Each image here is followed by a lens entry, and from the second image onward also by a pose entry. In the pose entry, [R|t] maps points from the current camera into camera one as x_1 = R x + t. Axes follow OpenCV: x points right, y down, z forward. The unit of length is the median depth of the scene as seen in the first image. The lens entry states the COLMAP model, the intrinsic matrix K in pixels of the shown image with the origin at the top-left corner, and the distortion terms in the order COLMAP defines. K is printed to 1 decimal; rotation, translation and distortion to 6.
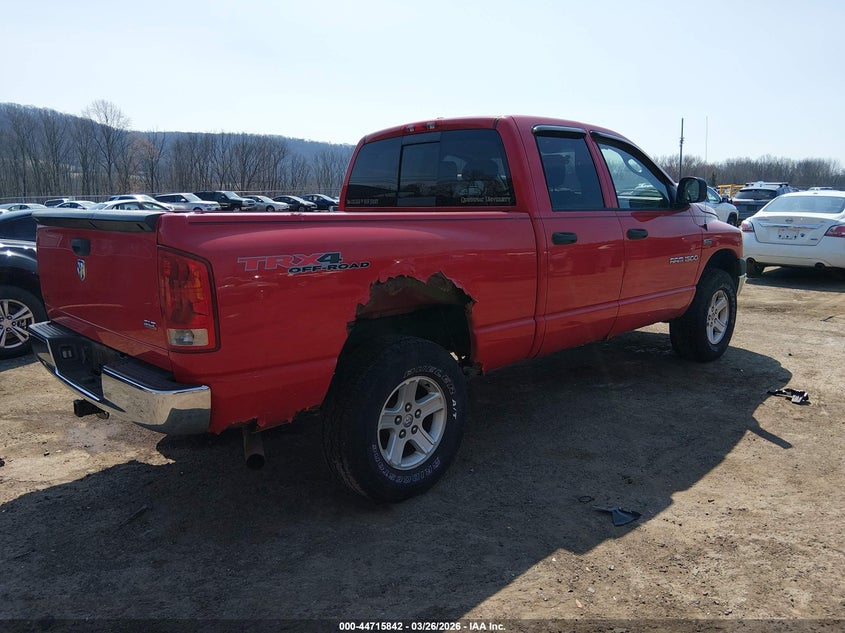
lens RADIAL K [[677.9, 0, 422.5], [0, 677.9, 316.5], [0, 0, 1]] dist [0.002347, -0.002896]
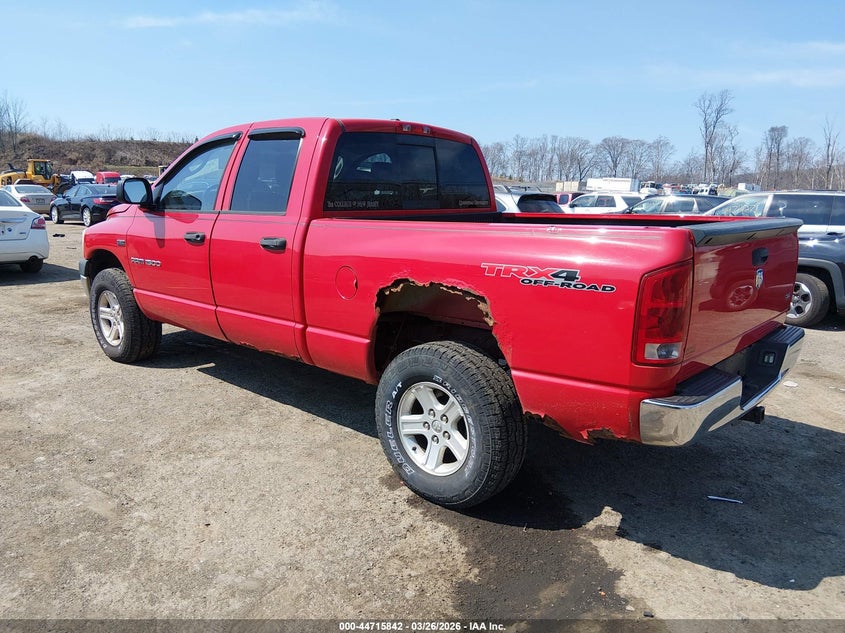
lens RADIAL K [[677.9, 0, 422.5], [0, 677.9, 316.5], [0, 0, 1]] dist [0.002347, -0.002896]
pose [[-0.131300, -0.172277, 0.976259, -1.079945], [0.150418, 0.969920, 0.191389, -0.214321], [-0.979865, 0.171977, -0.101437, 1.205586]]
